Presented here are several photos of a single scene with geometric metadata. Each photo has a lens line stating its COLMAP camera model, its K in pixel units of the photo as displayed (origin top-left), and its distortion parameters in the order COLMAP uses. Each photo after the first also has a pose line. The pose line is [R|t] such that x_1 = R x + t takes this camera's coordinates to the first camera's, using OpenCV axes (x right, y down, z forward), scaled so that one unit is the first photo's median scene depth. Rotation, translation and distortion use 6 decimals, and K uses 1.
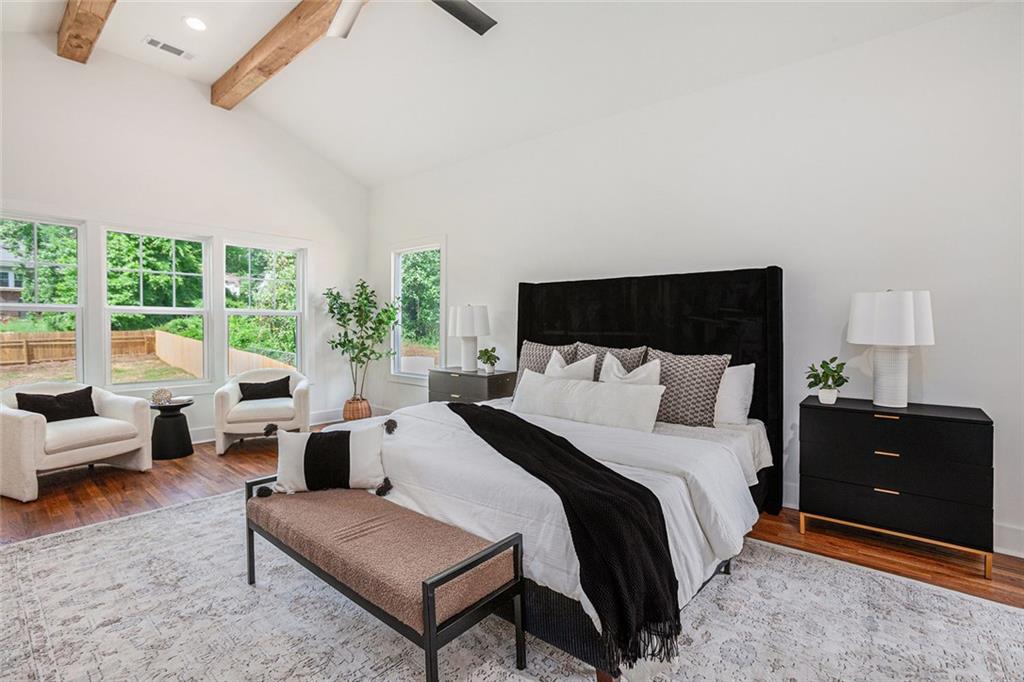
lens RADIAL K [[491.6, 0, 512.0], [0, 491.6, 341.0], [0, 0, 1]] dist [-0.000225, -0.000018]
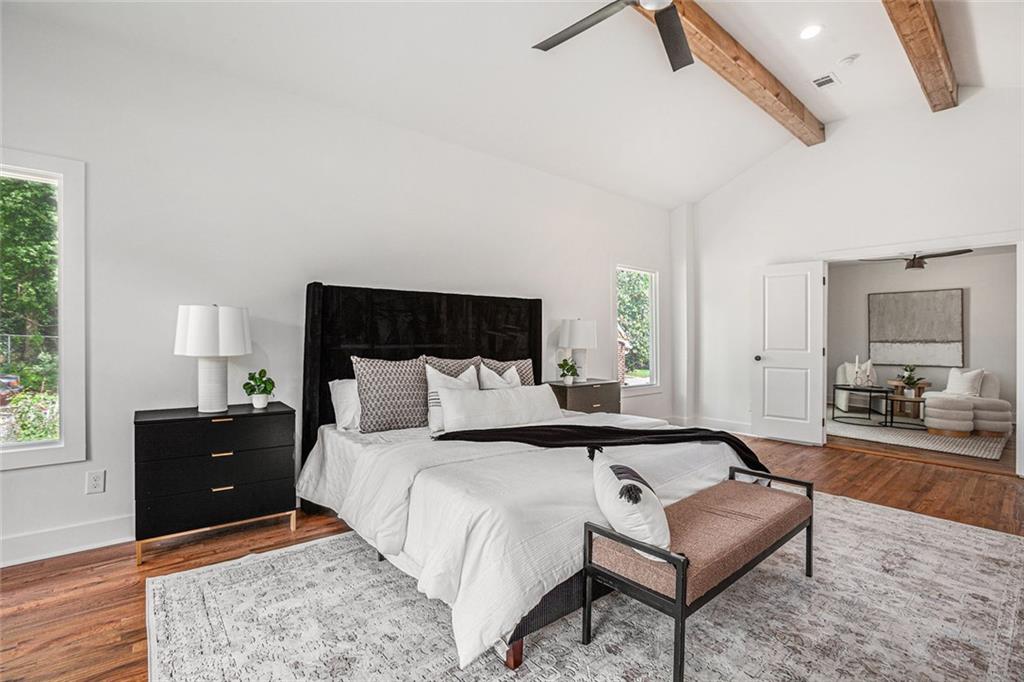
lens RADIAL K [[491.6, 0, 512.0], [0, 491.6, 341.0], [0, 0, 1]] dist [-0.000225, -0.000018]
pose [[0.229957, -0.005539, 0.973185, -0.855096], [0.026800, 0.999641, -0.000643, -0.023215], [-0.972832, 0.026229, 0.230023, 0.678957]]
